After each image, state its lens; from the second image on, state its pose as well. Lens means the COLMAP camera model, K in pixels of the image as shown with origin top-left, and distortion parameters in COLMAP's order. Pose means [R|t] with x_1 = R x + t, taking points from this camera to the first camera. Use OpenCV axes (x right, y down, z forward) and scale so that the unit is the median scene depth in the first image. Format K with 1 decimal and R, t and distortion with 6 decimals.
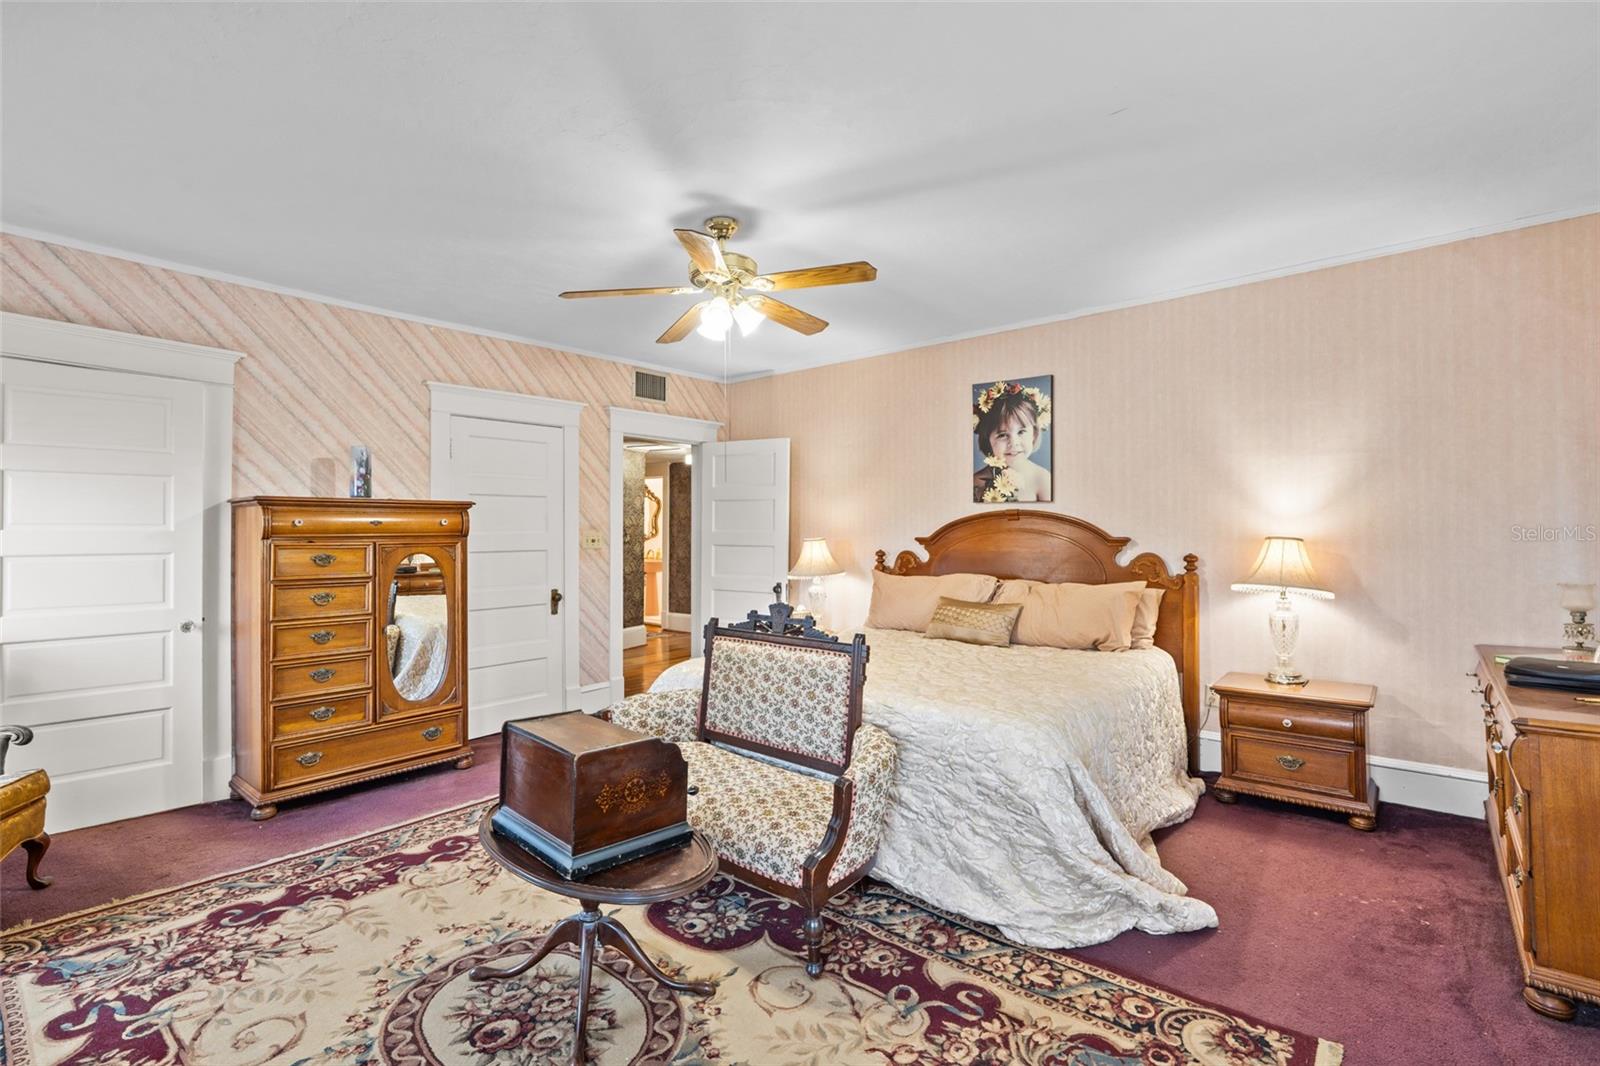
lens RADIAL K [[733.8, 0, 805.2], [0, 733.8, 520.7], [0, 0, 1]] dist [-0.001013, 0.000040]
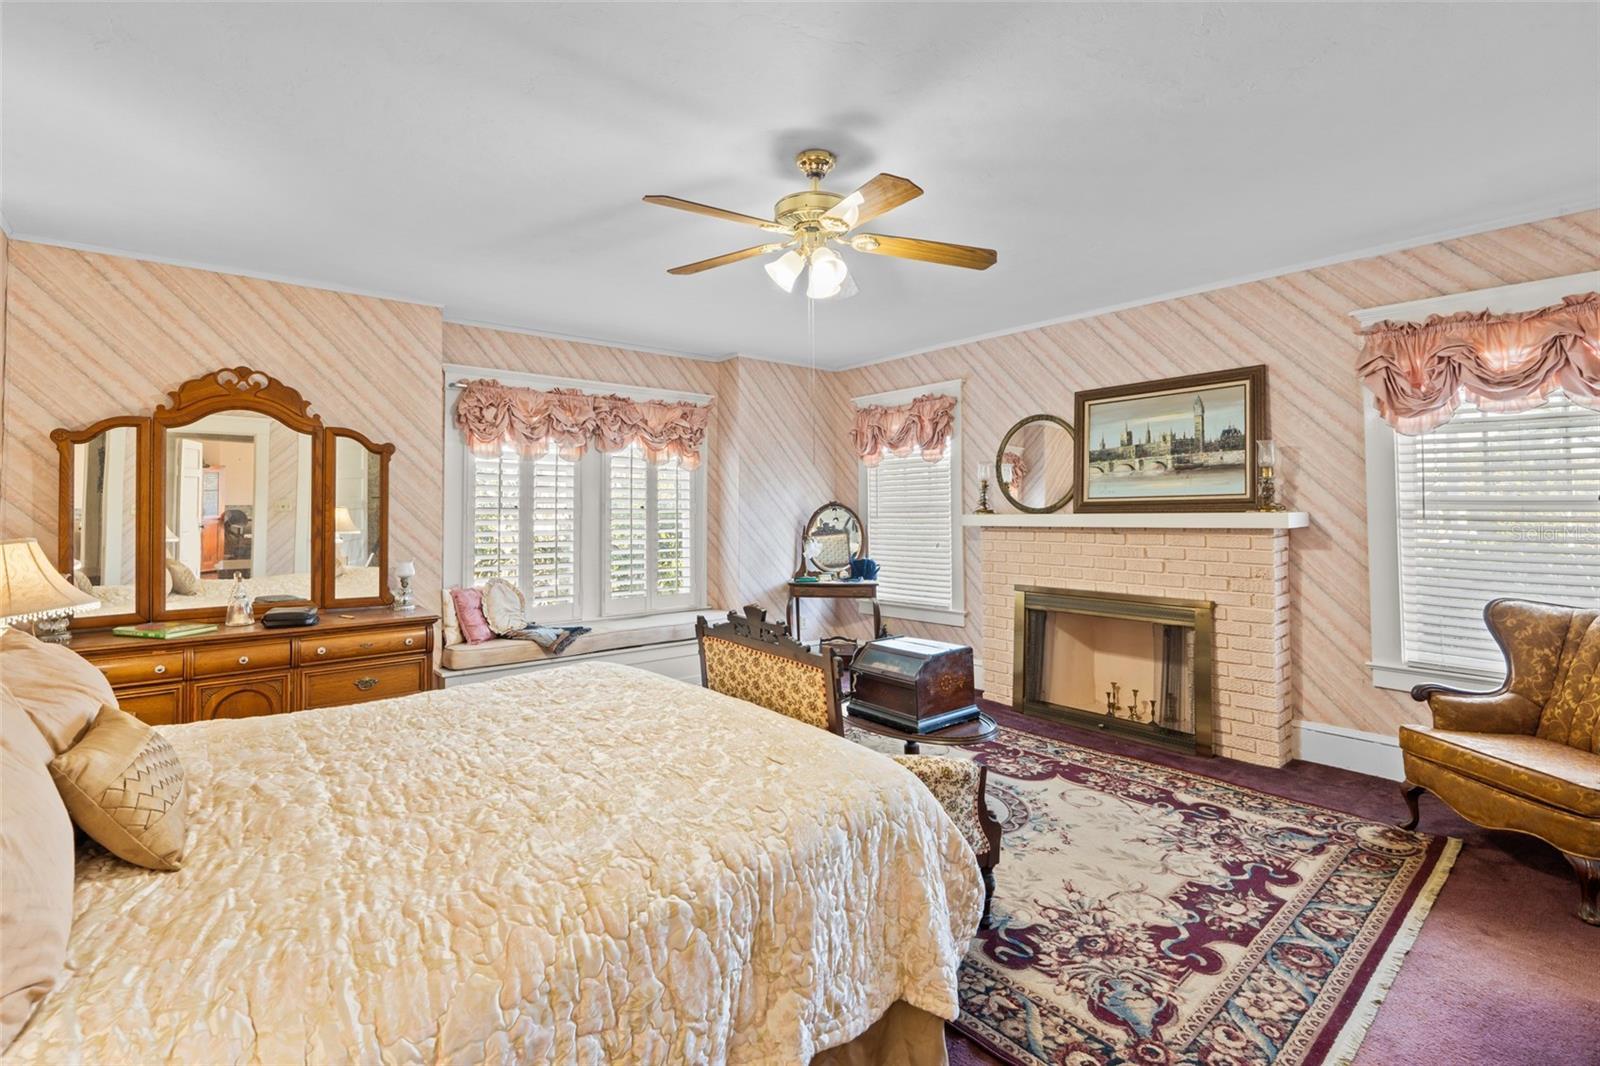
lens RADIAL K [[728.9, 0, 805.3], [0, 728.9, 492.1], [0, 0, 1]] dist [-0.001537, -0.000070]
pose [[-0.985429, 0.013496, 0.169553, -0.244582], [0.006582, 0.999126, -0.041273, 0.012881], [-0.169962, -0.039555, -0.984656, 1.867969]]
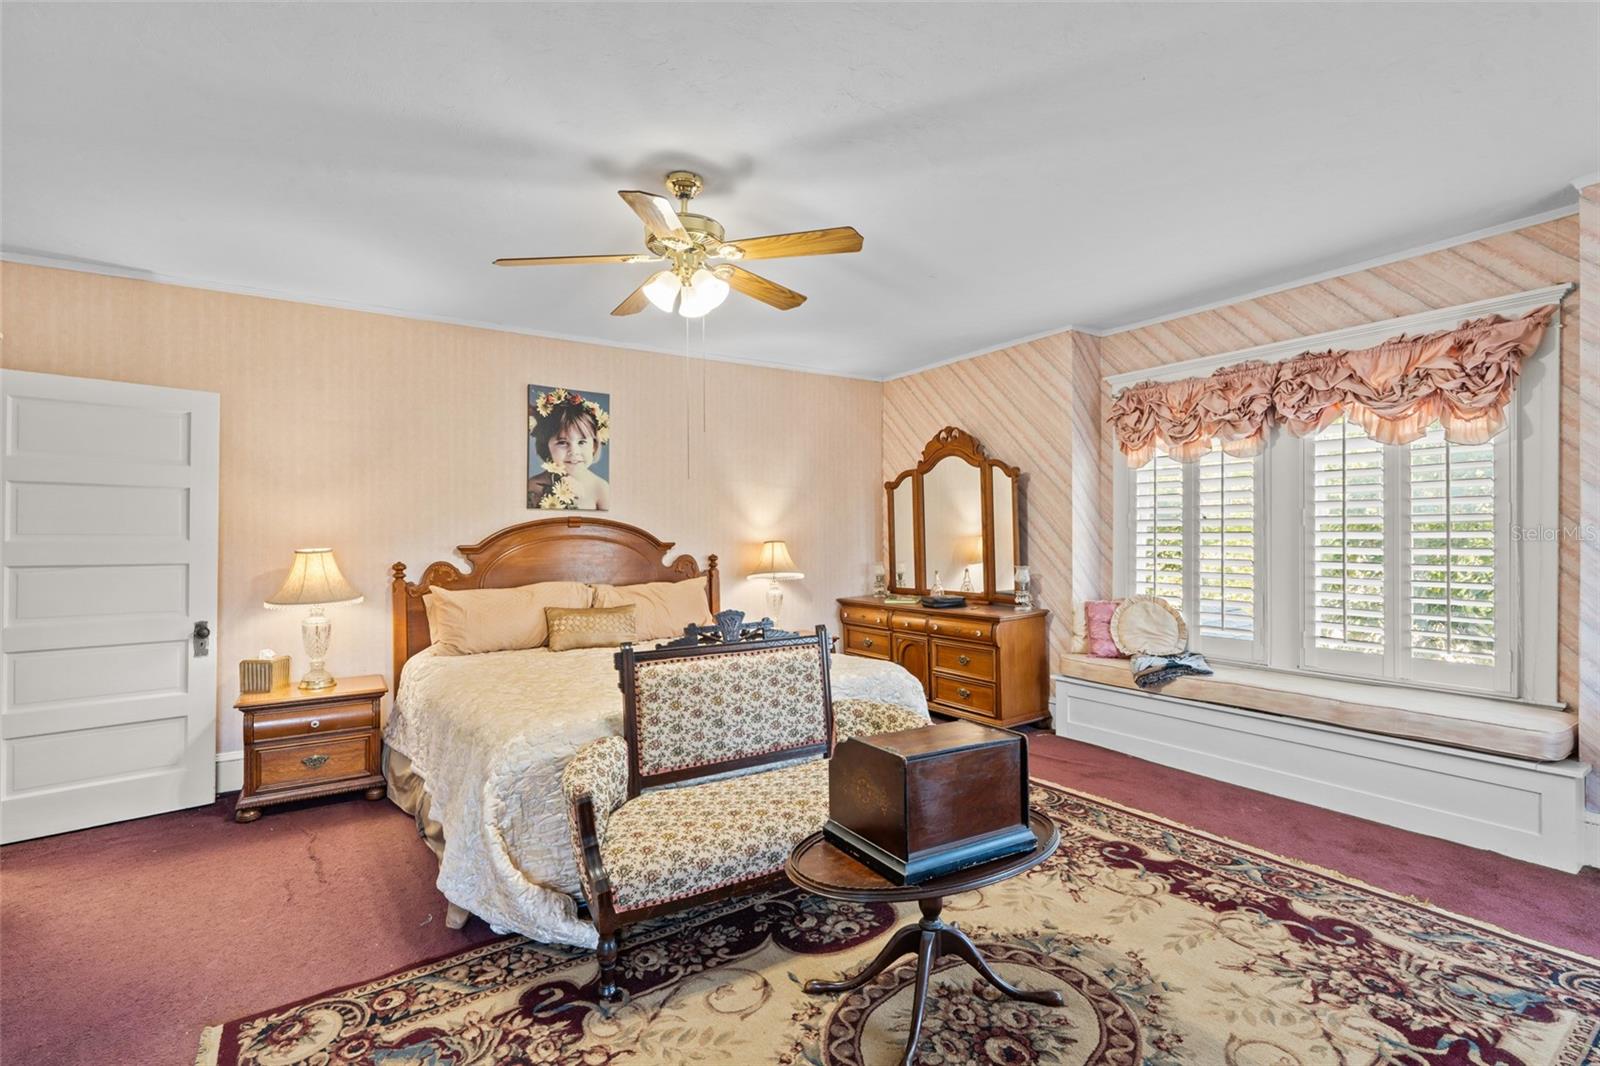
lens RADIAL K [[719.9, 0, 791.5], [0, 719.9, 532.6], [0, 0, 1]] dist [-0.002033, 0.000237]
pose [[0.288167, 0.006182, 0.957560, -0.915402], [-0.006886, 0.999967, -0.004383, 0.013975], [-0.957555, -0.005331, 0.288200, 0.650678]]
